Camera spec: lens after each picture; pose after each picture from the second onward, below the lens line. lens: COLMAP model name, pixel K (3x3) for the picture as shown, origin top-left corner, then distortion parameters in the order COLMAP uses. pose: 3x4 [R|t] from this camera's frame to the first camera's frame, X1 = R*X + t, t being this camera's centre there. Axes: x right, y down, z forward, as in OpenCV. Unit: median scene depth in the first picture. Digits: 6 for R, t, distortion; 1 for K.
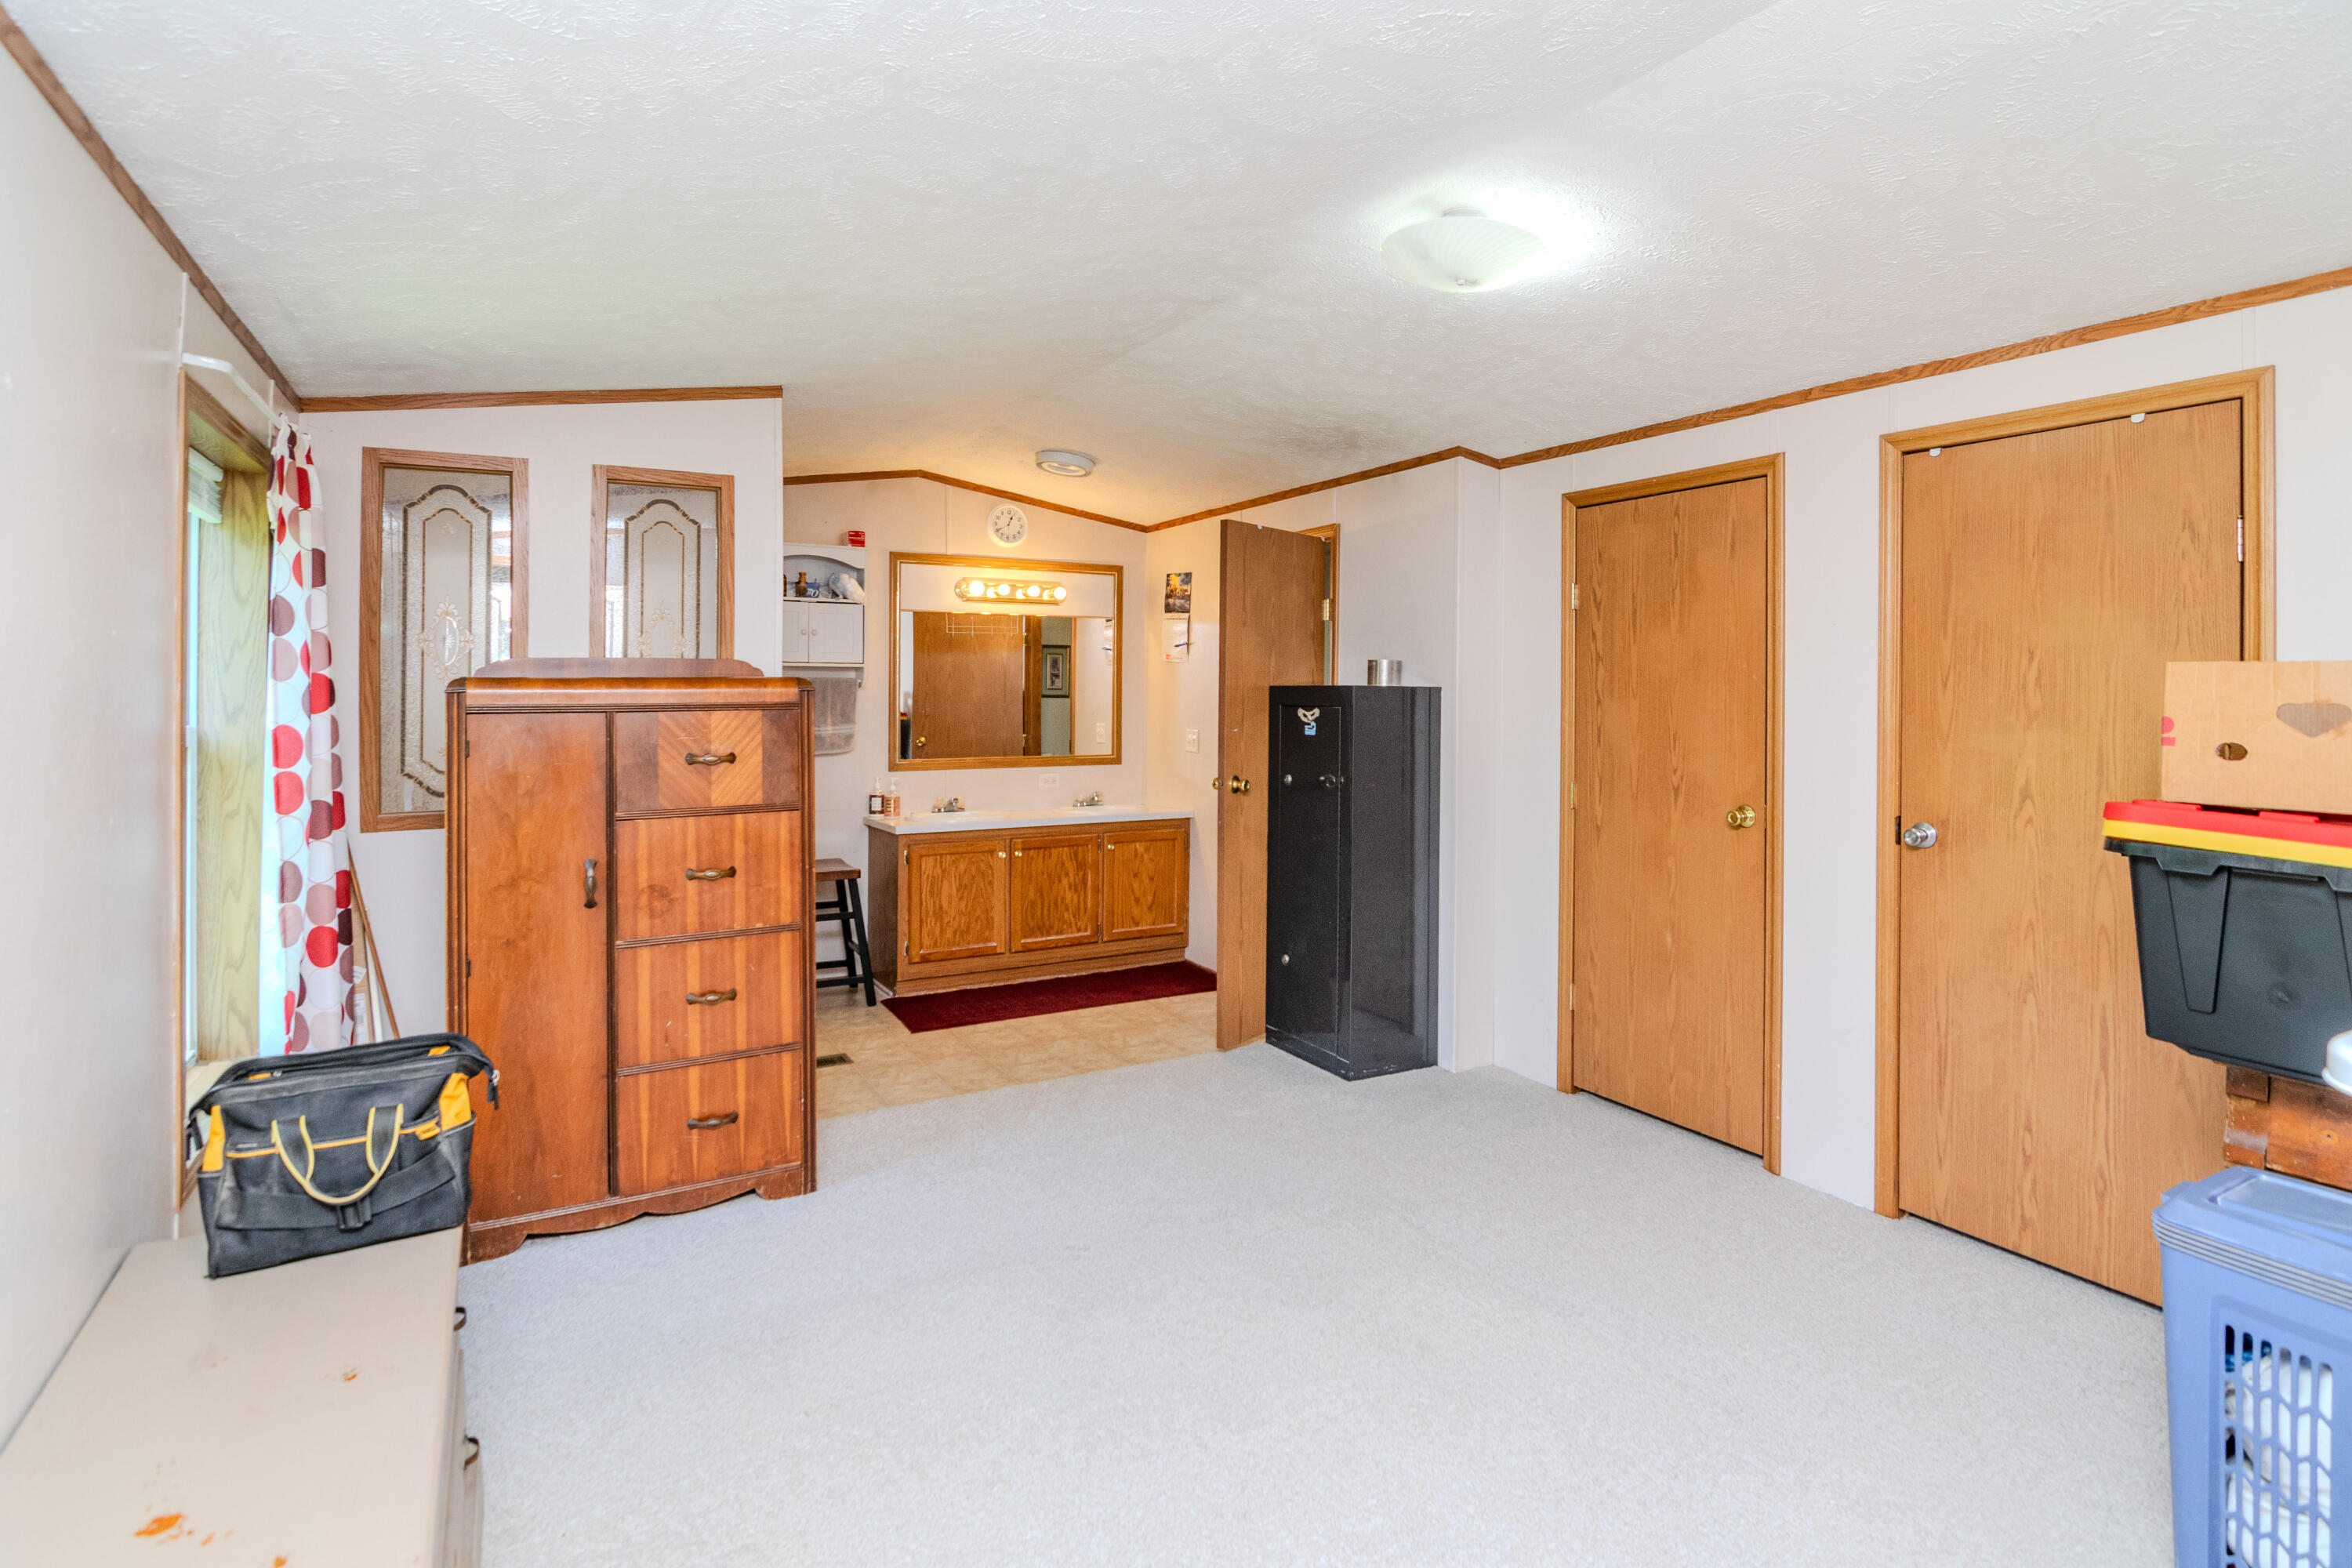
lens RADIAL K [[1131.2, 0, 1163.4], [0, 1131.2, 721.8], [0, 0, 1]] dist [-0.023871, -0.000196]
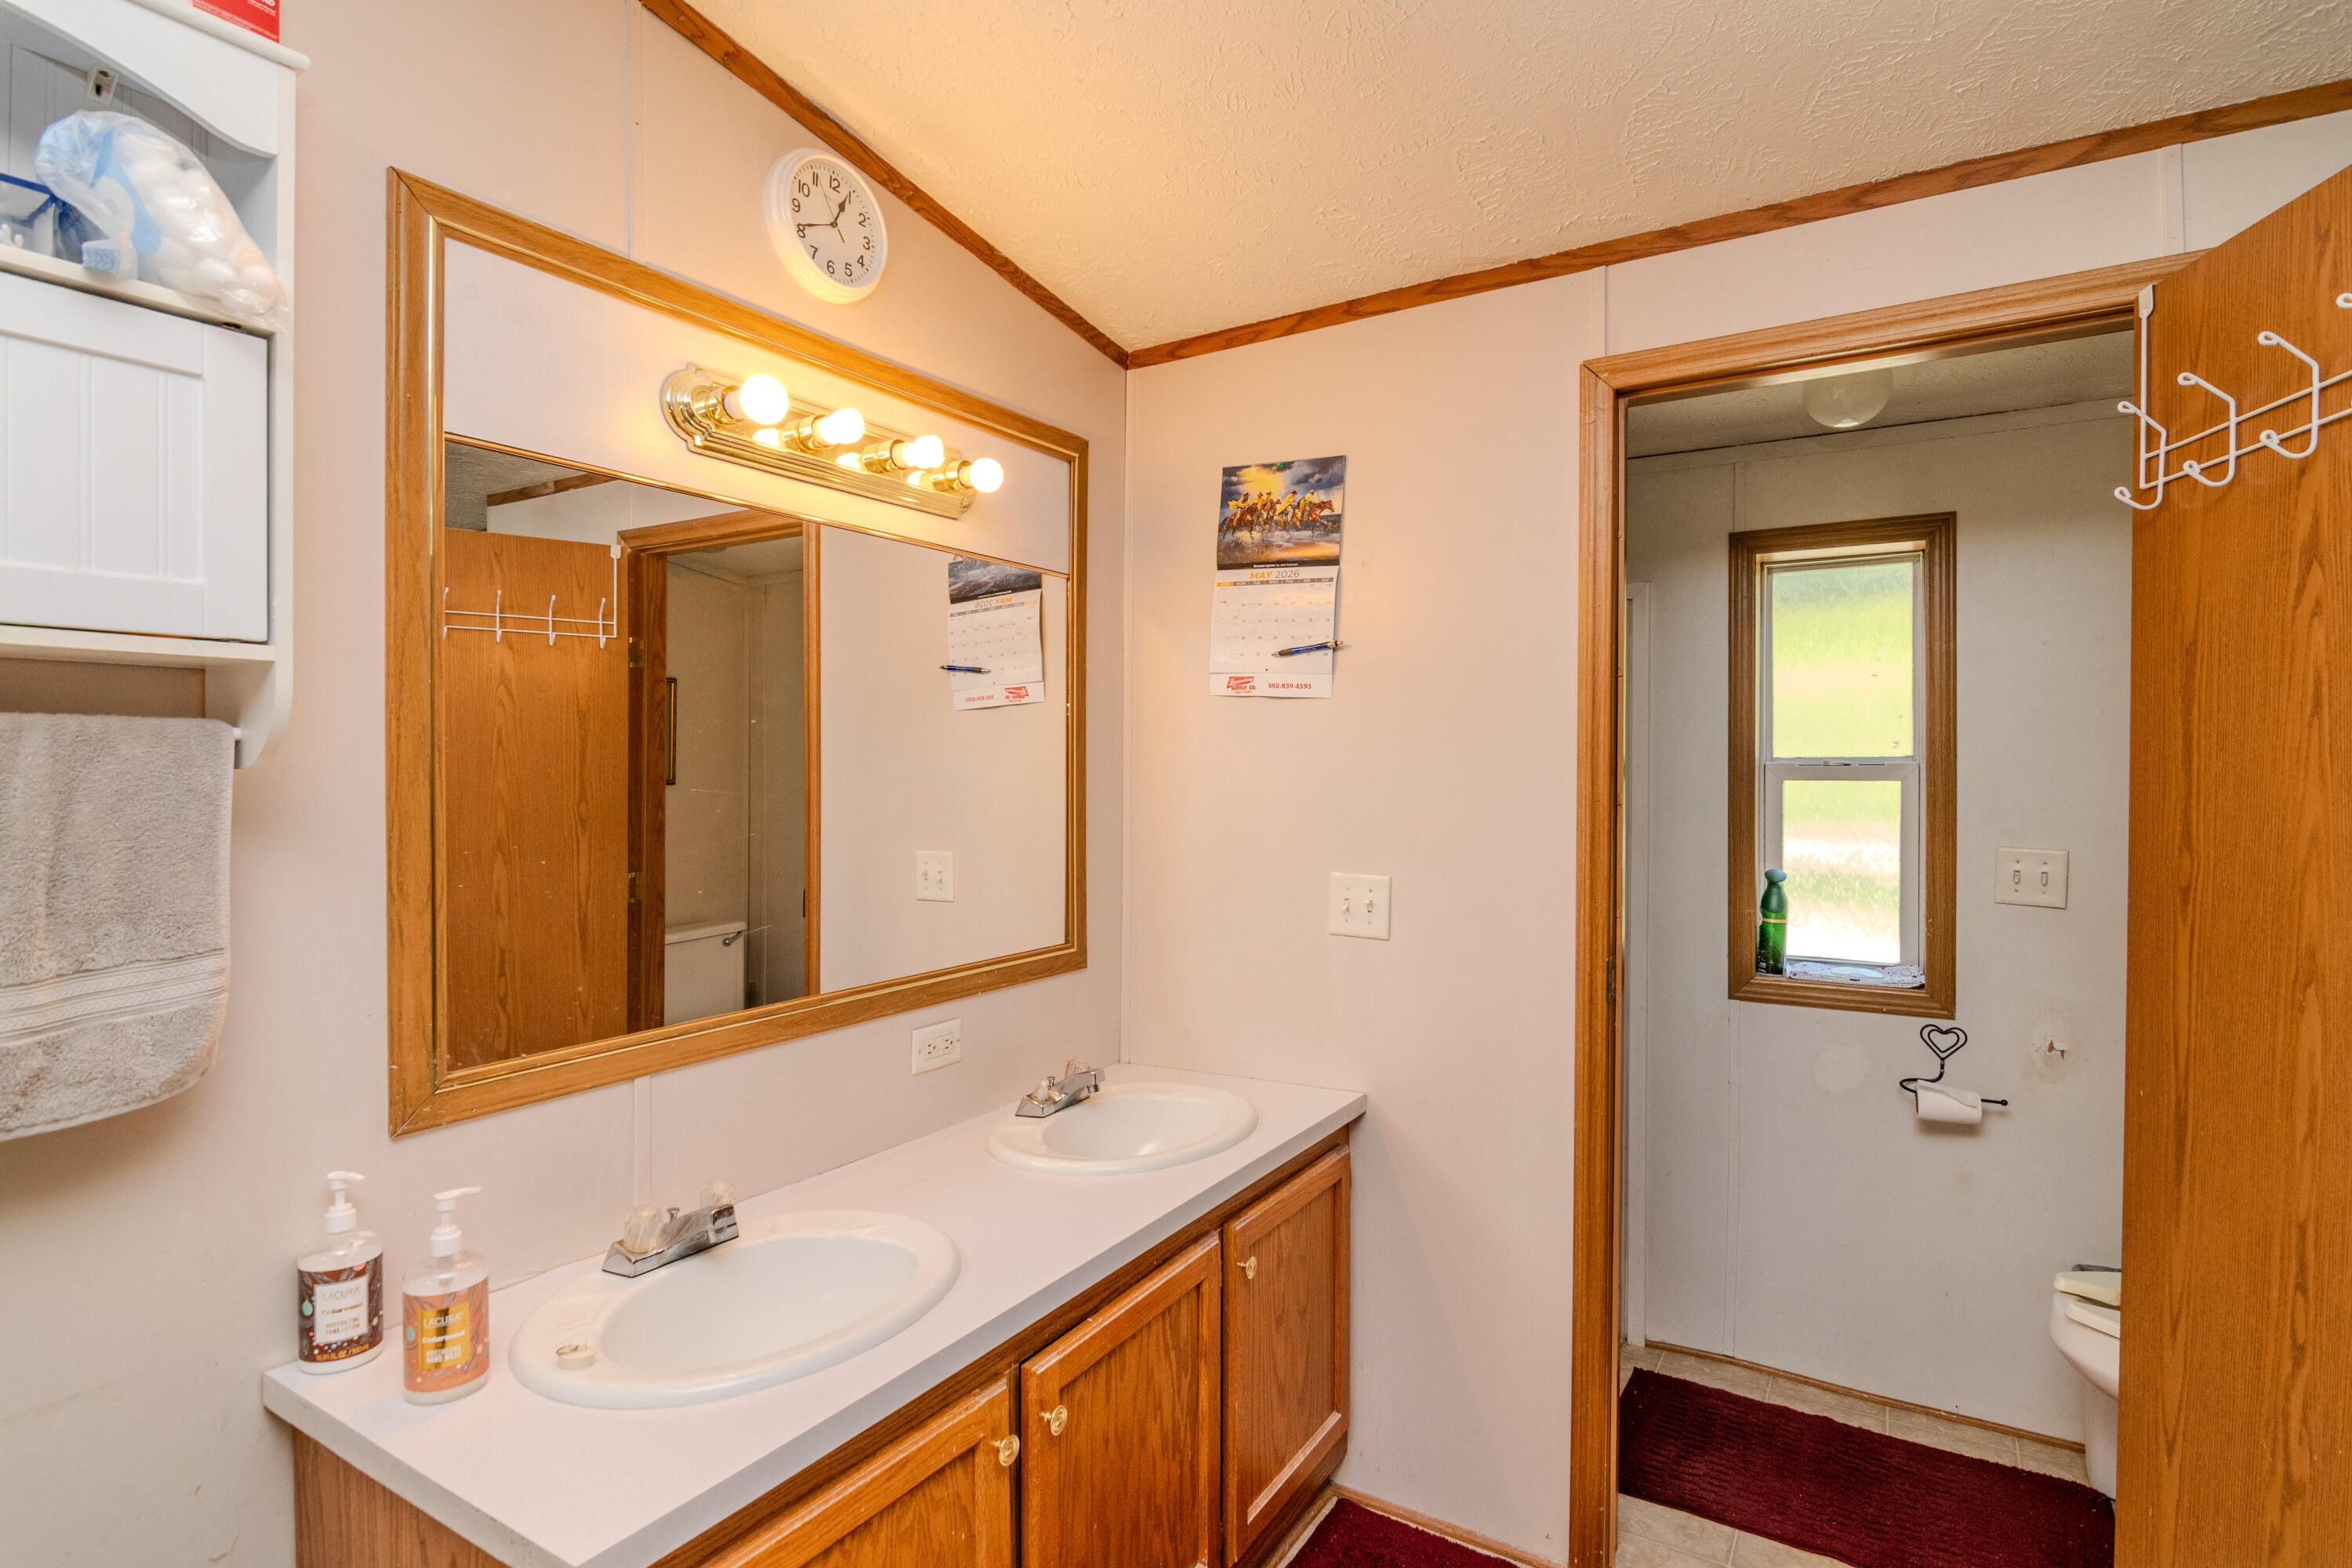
lens RADIAL K [[1107.3, 0, 1176.0], [0, 1107.3, 784.0], [0, 0, 1]] dist [-0.036927, -0.000047]
pose [[0.869725, -0.006322, 0.493496, -0.204756], [0.014087, 0.999829, -0.012019, -0.019554], [-0.493335, 0.017405, 0.869665, 0.708434]]
